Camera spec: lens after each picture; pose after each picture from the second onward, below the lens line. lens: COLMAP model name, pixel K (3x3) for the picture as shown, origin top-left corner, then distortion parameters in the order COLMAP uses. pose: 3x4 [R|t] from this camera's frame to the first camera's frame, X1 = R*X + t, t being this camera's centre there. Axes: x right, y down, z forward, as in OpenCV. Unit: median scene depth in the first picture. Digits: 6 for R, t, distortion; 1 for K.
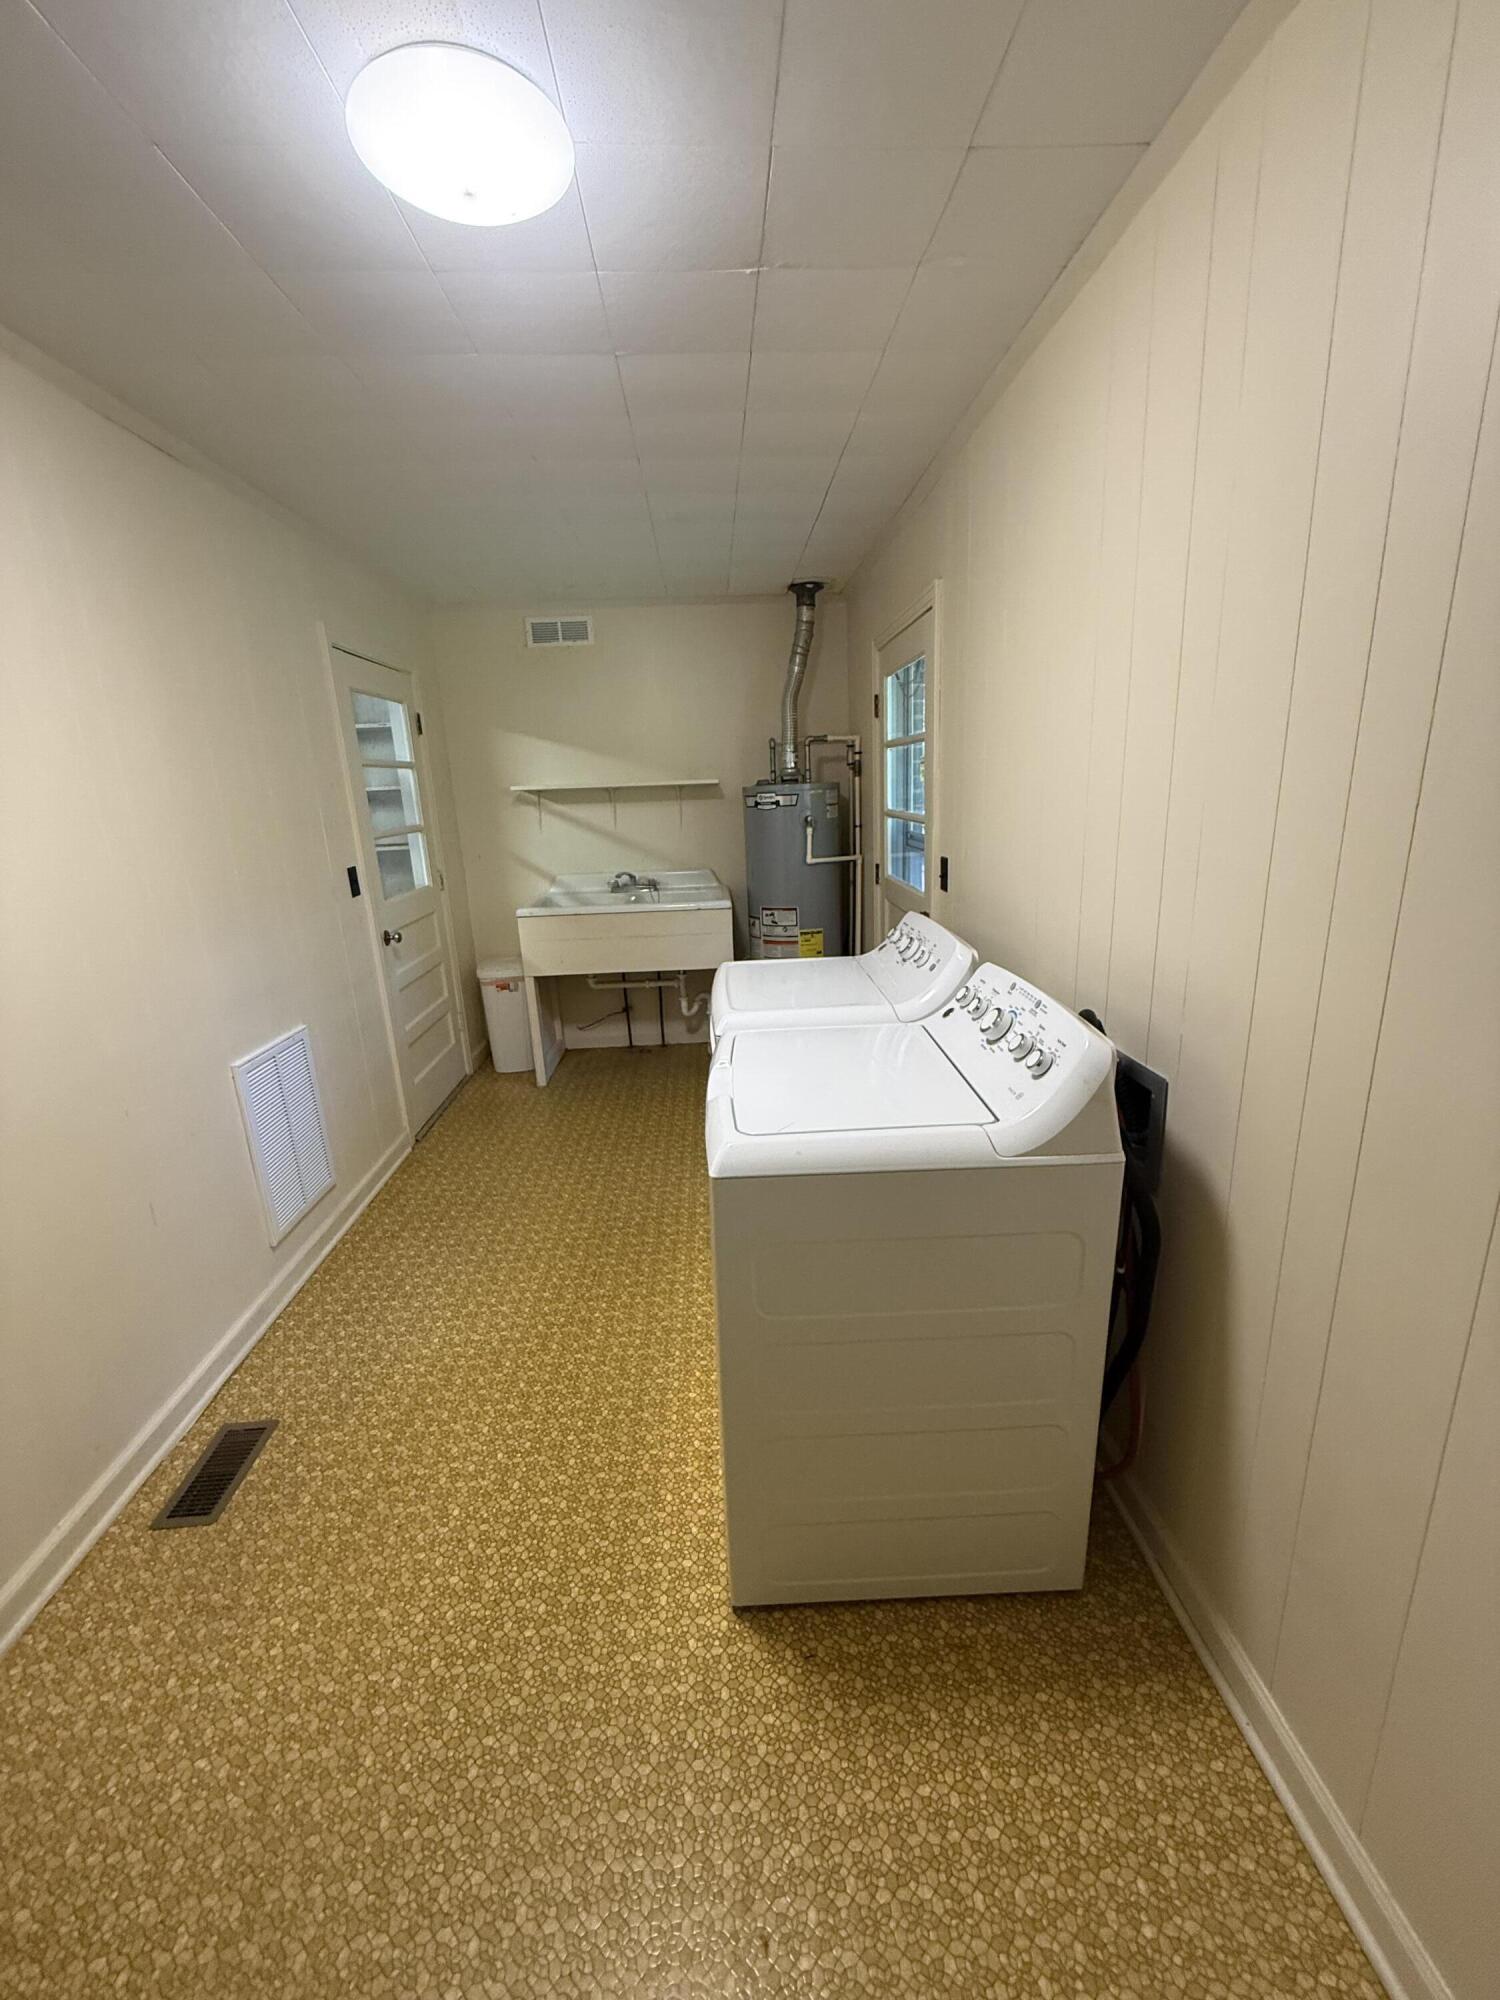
lens RADIAL K [[798.8, 0, 750.0], [0, 798.8, 1000.0], [0, 0, 1]] dist [0.003527, 0.000216]
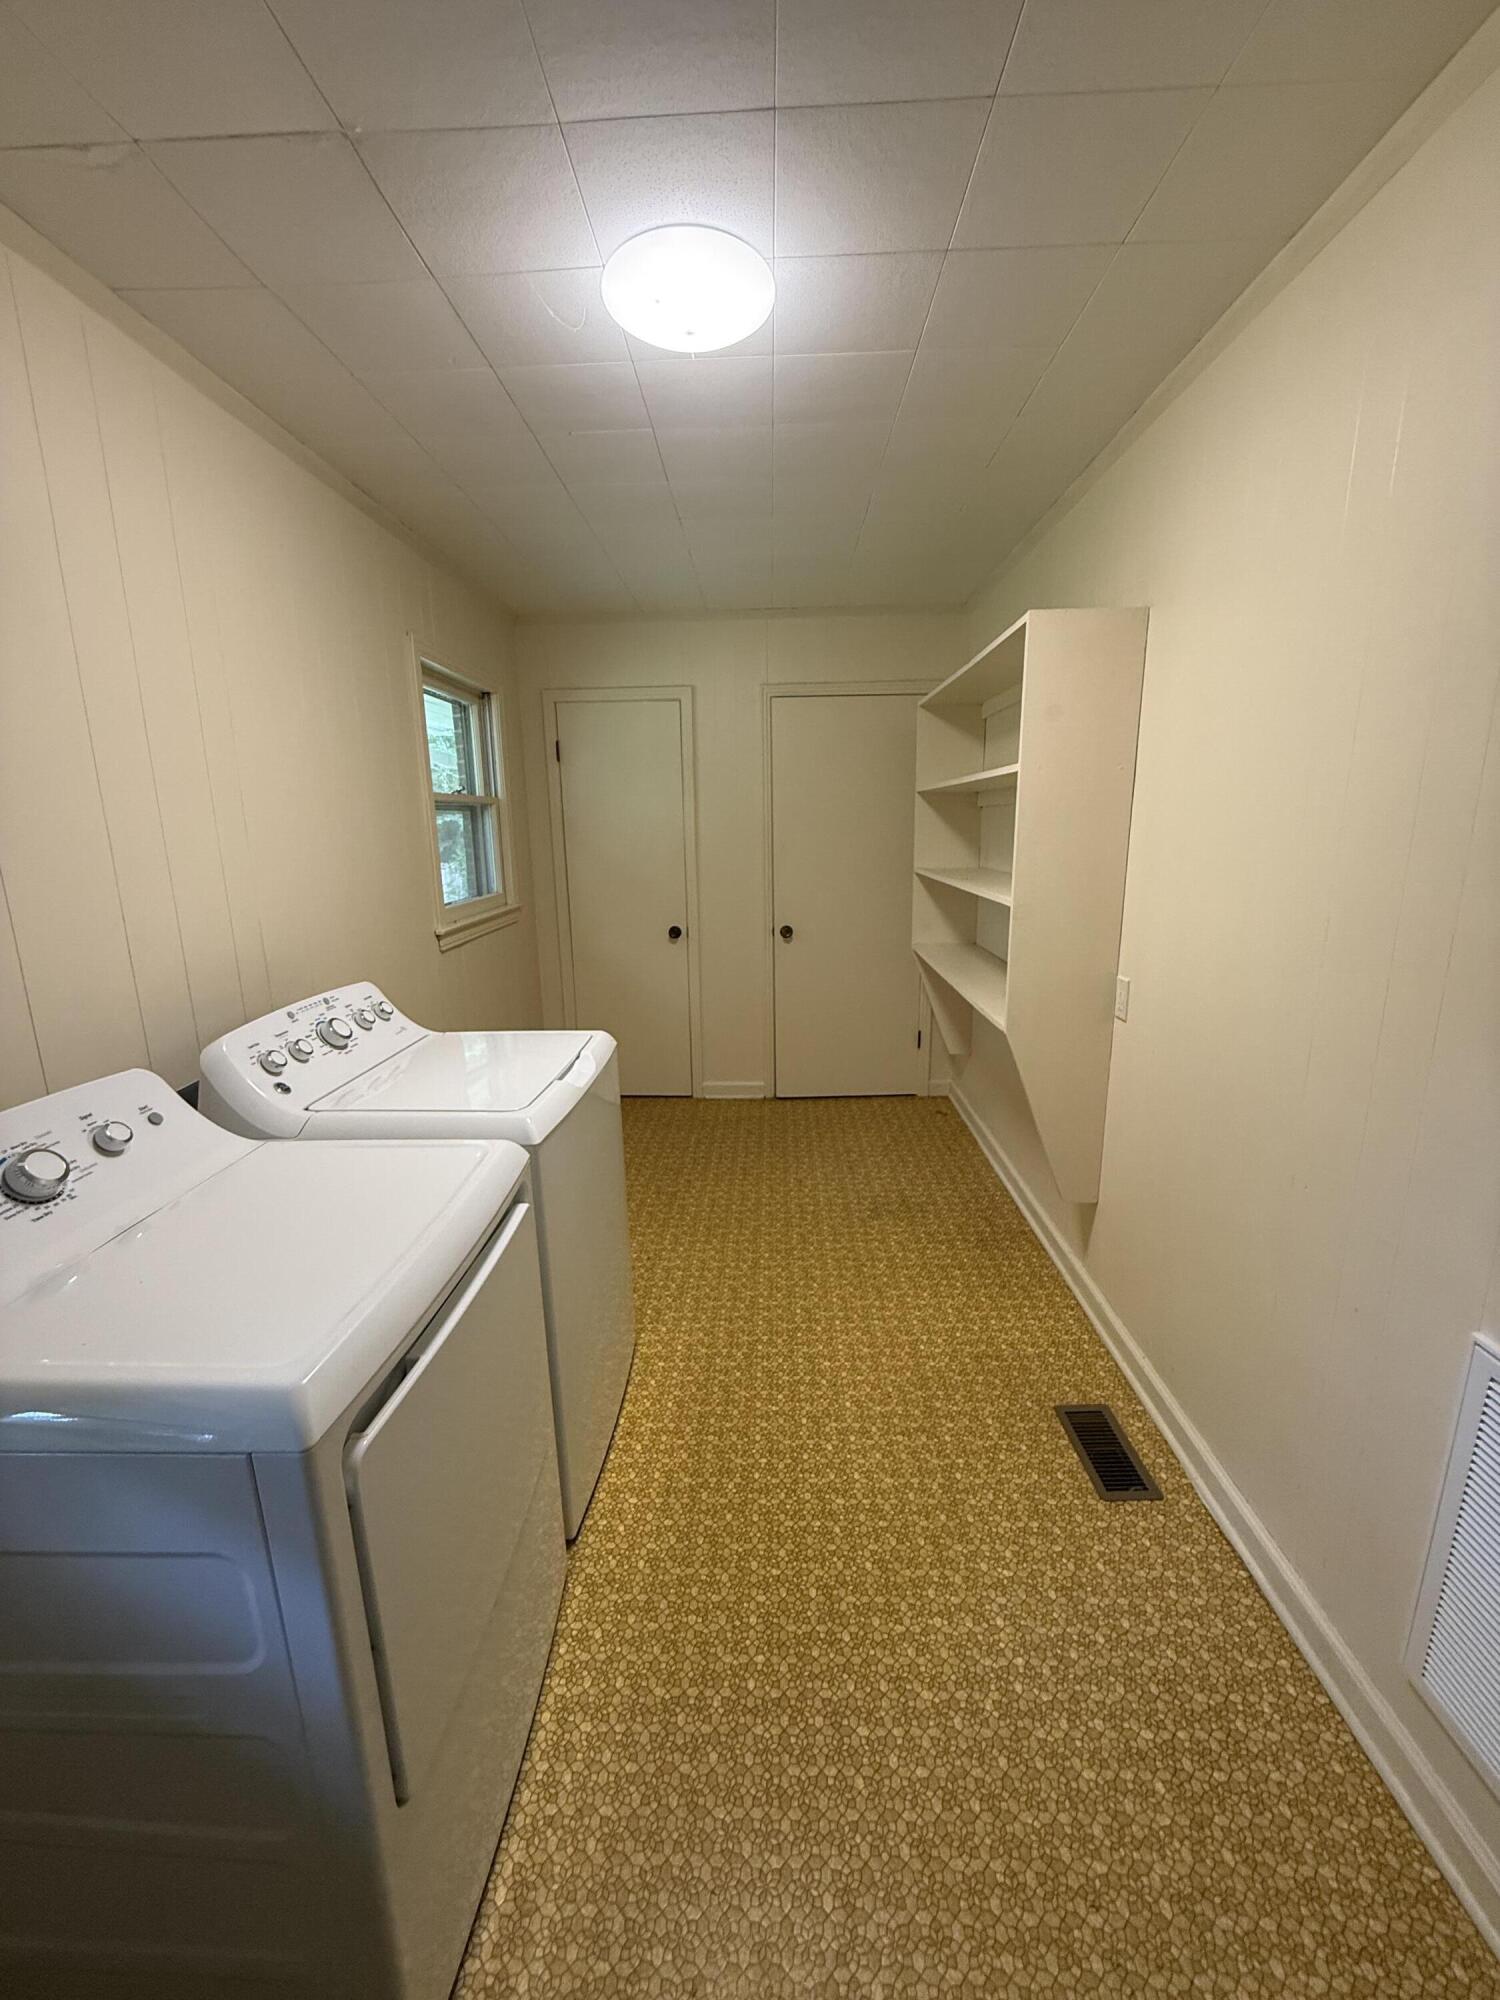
lens RADIAL K [[798.8, 0, 750.0], [0, 798.8, 1000.0], [0, 0, 1]] dist [0.003527, 0.000216]
pose [[-0.995261, 0.040980, 0.088181, -0.333201], [0.077369, 0.883053, 0.462852, -0.426899], [-0.058900, 0.467481, -0.882039, 1.681446]]
